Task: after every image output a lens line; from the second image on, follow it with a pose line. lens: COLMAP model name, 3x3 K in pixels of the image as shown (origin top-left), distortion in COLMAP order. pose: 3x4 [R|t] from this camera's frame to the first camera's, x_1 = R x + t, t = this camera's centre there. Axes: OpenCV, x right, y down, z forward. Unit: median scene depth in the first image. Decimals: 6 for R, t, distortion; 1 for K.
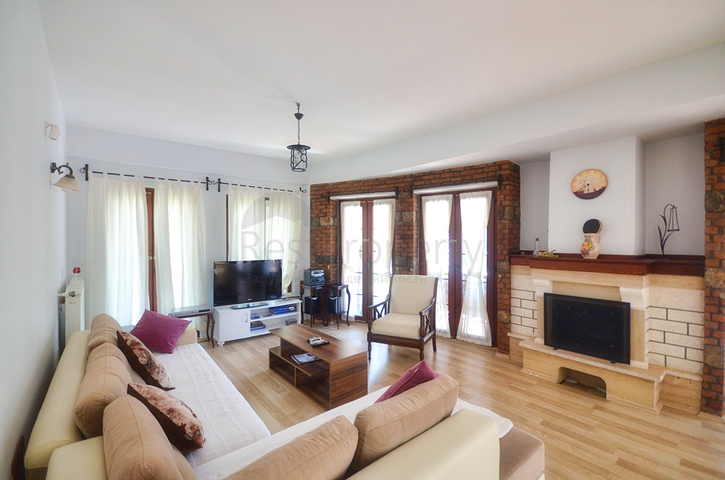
lens RADIAL K [[319.1, 0, 362.4], [0, 319.1, 237.9], [0, 0, 1]] dist [-0.002622, -0.000842]
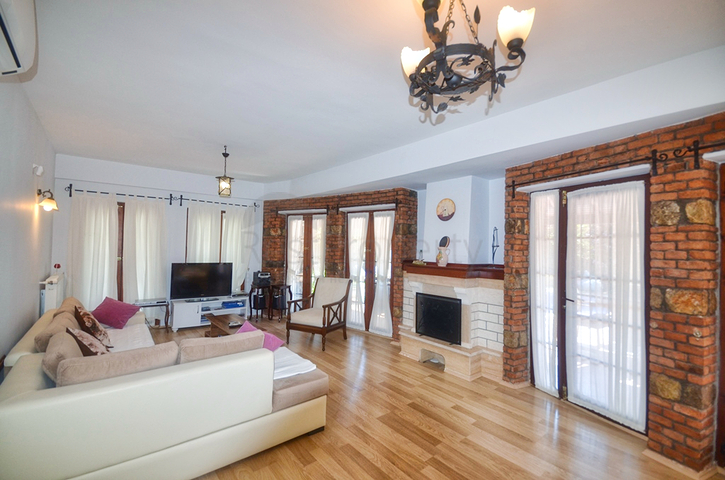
lens RADIAL K [[319.1, 0, 362.4], [0, 319.1, 237.9], [0, 0, 1]] dist [-0.002622, -0.000842]
pose [[0.999716, 0.023119, -0.005864, 0.299342], [-0.023264, 0.999393, -0.025949, -0.007728], [0.005261, 0.026078, 0.999646, -0.252619]]
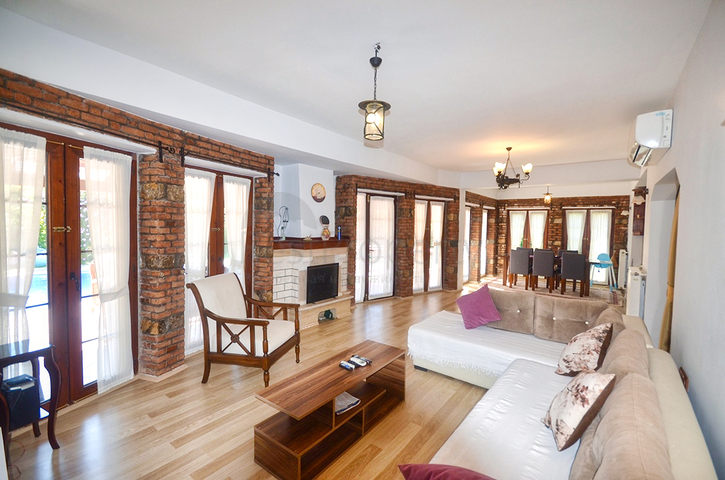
lens RADIAL K [[319.1, 0, 362.4], [0, 319.1, 237.9], [0, 0, 1]] dist [-0.002622, -0.000842]
pose [[-0.224739, -0.043591, 0.973443, -0.696418], [-0.023348, 0.998953, 0.039343, -0.011224], [-0.974139, -0.013886, -0.225521, 0.908350]]
